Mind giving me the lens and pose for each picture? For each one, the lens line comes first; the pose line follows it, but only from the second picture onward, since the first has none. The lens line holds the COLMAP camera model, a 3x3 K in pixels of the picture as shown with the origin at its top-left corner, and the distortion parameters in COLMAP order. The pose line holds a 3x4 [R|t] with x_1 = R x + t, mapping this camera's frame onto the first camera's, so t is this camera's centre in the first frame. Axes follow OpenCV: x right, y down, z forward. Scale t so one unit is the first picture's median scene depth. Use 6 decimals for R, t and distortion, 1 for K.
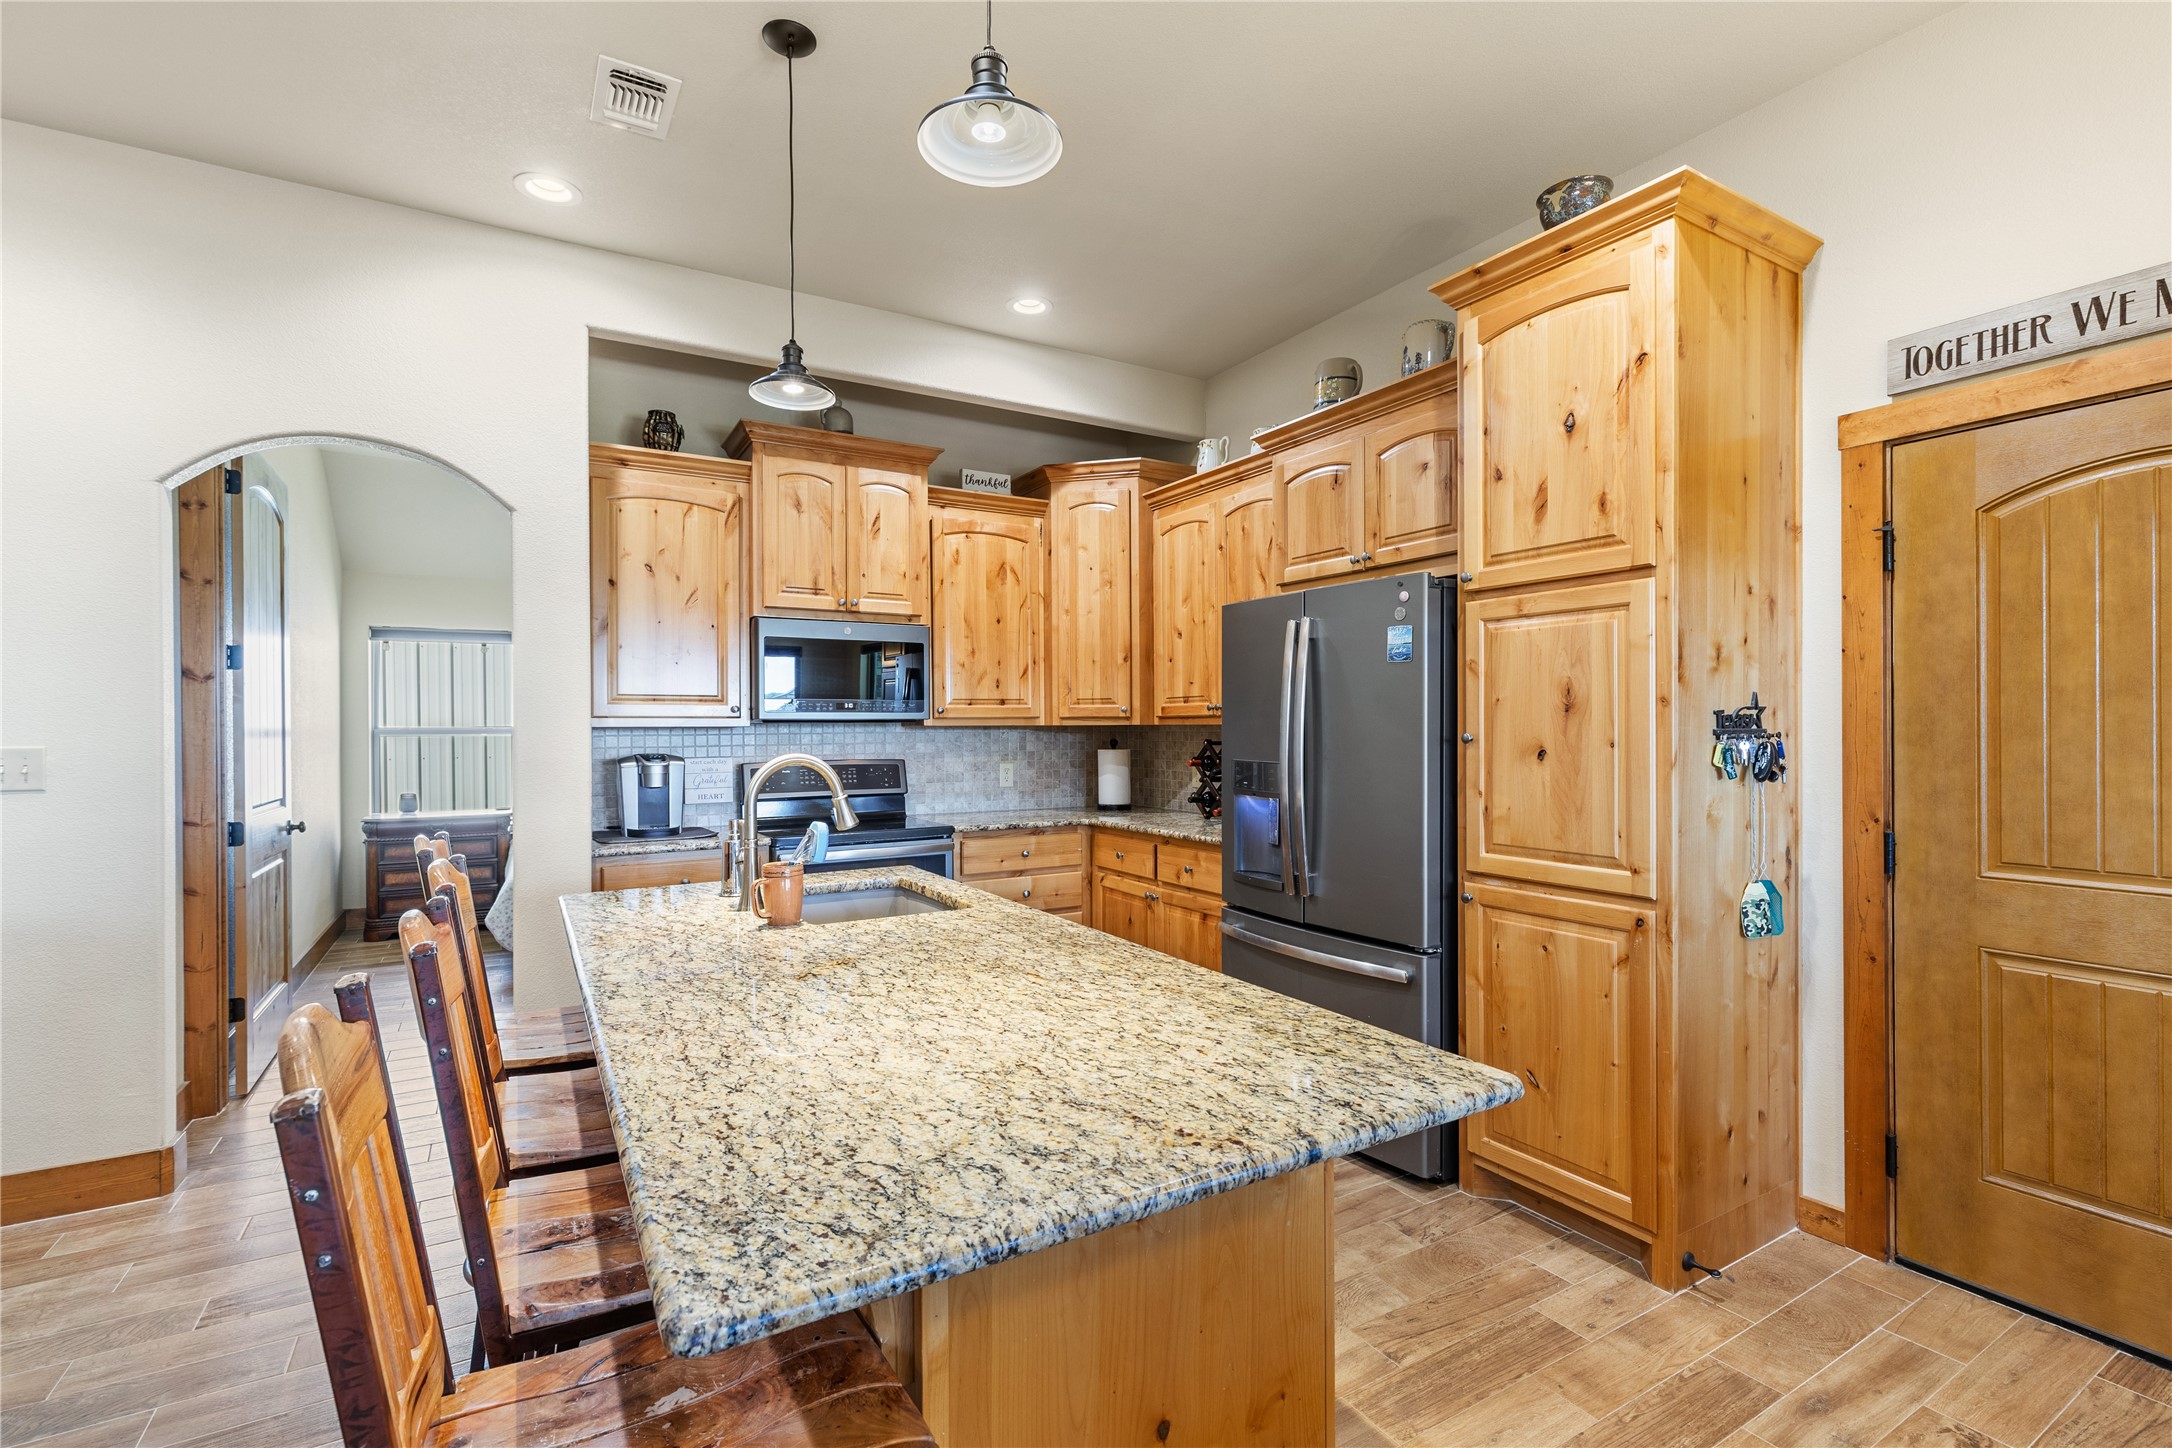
lens RADIAL K [[970.3, 0, 1083.6], [0, 970.3, 728.6], [0, 0, 1]] dist [0.000541, -0.000469]
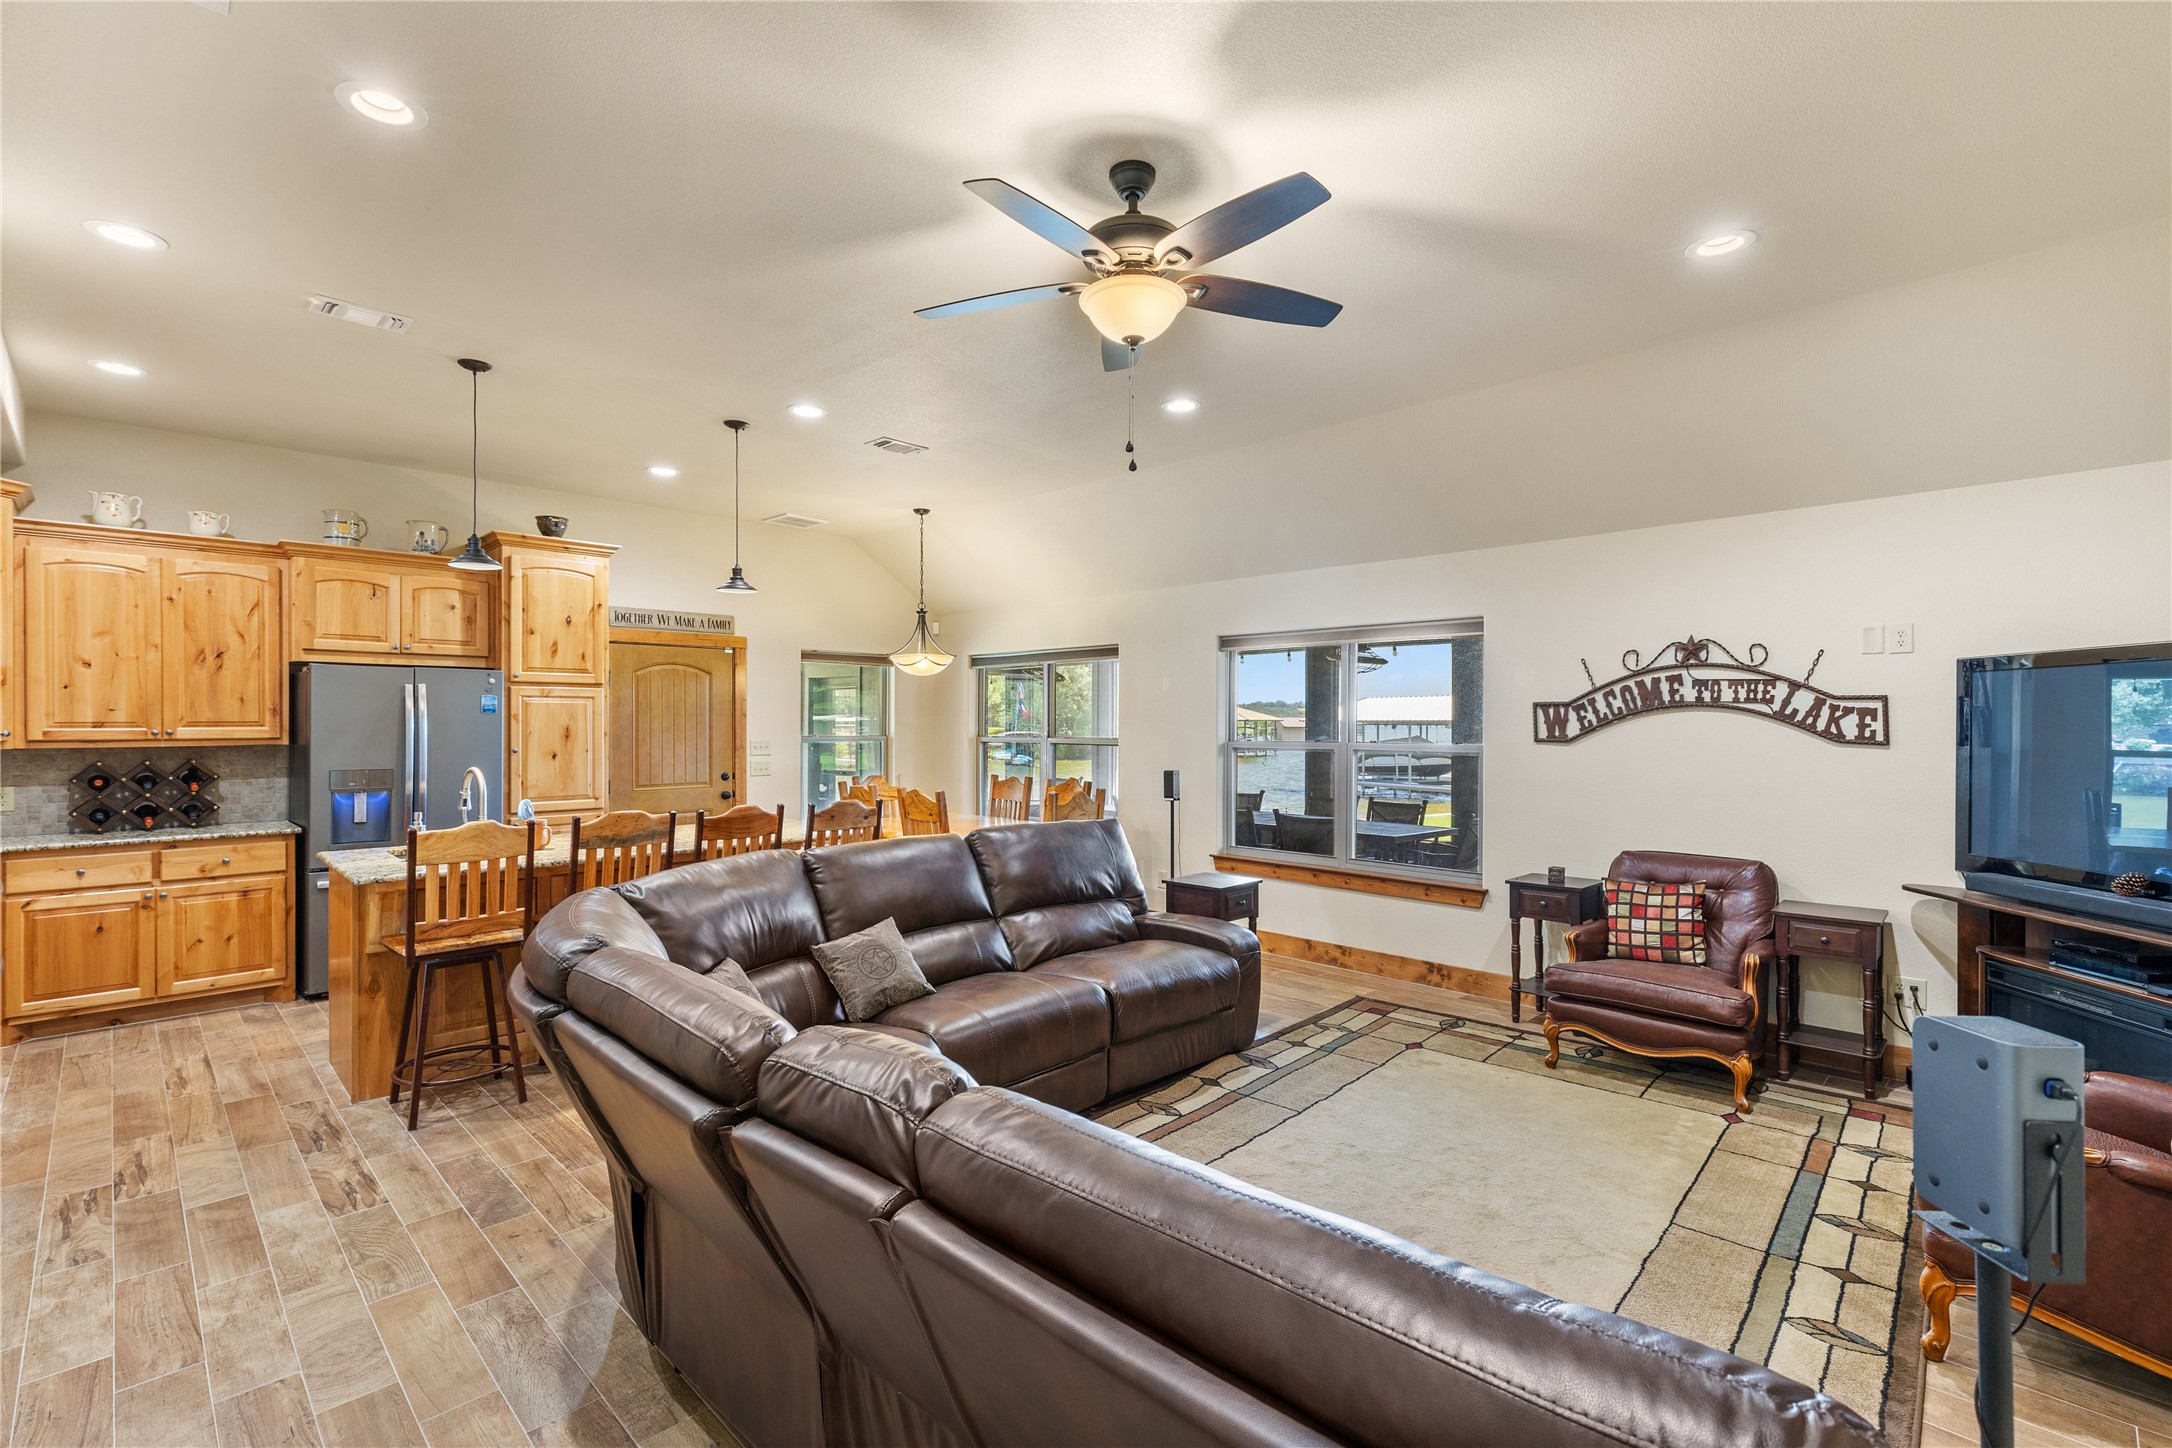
lens RADIAL K [[988.5, 0, 1095.5], [0, 988.5, 726.1], [0, 0, 1]] dist [0.001750, 0.000656]
pose [[-0.250808, -0.000215, 0.968037, -2.476864], [0.003139, 0.999995, 0.001035, -0.050815], [-0.968032, 0.003298, -0.250806, 0.375183]]
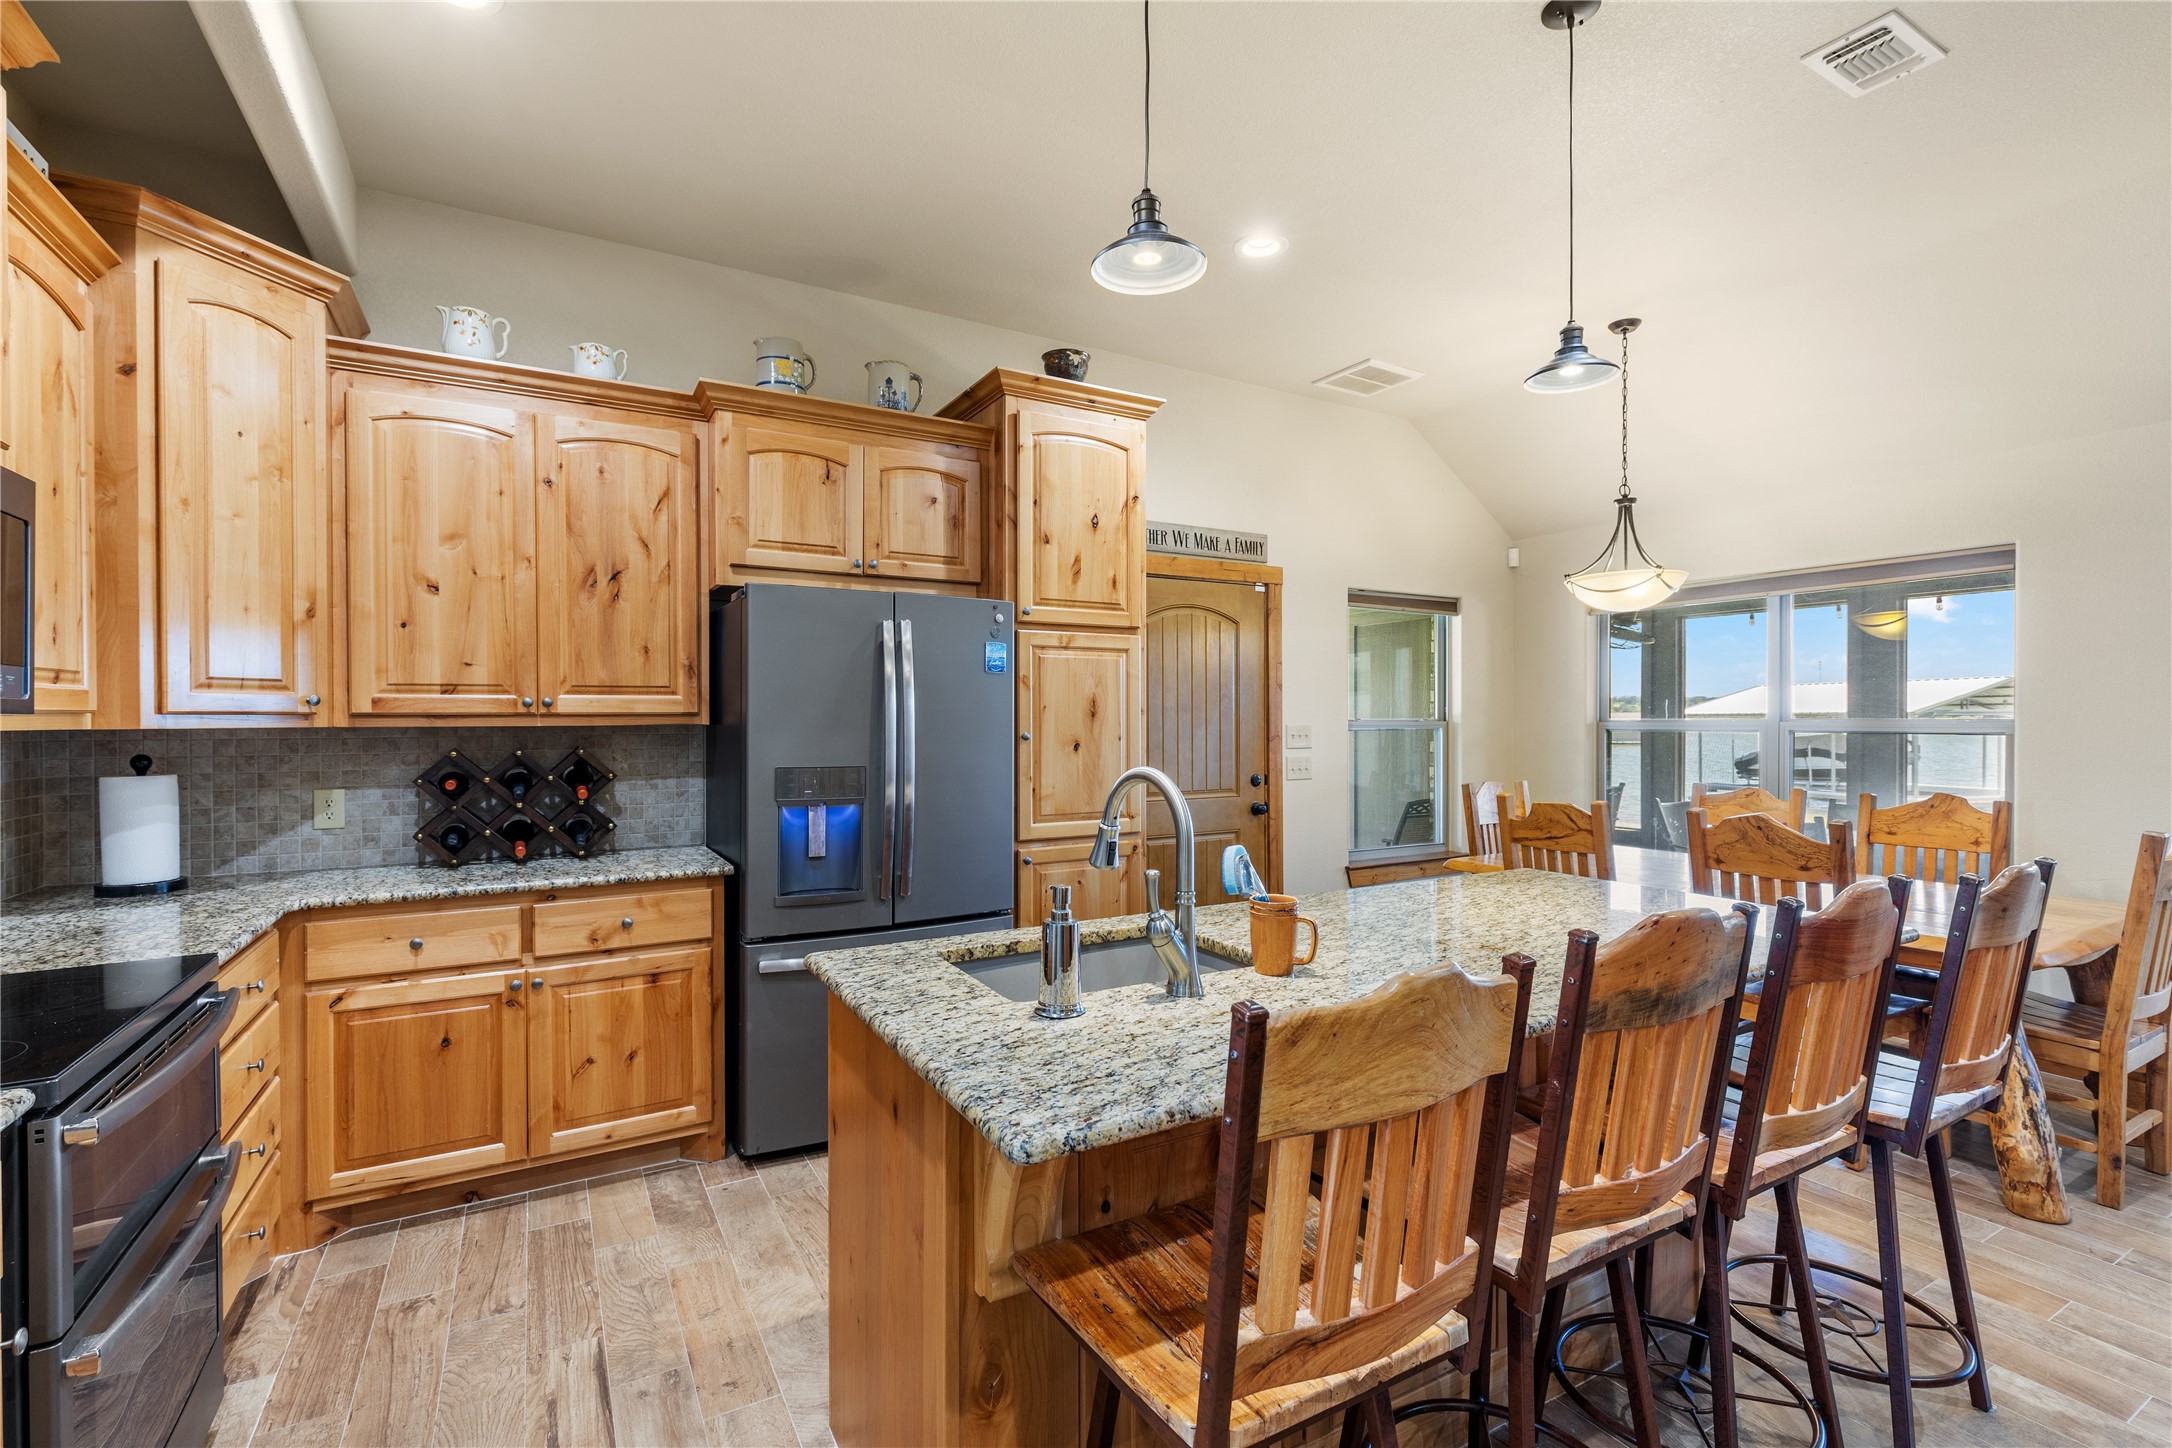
lens RADIAL K [[970.3, 0, 1083.6], [0, 970.3, 728.6], [0, 0, 1]] dist [0.000541, -0.000469]
pose [[0.014026, -0.005099, 0.999889, -1.077432], [0.004645, 0.999977, 0.005034, -0.007886], [-0.999891, 0.004574, 0.014050, 1.100858]]
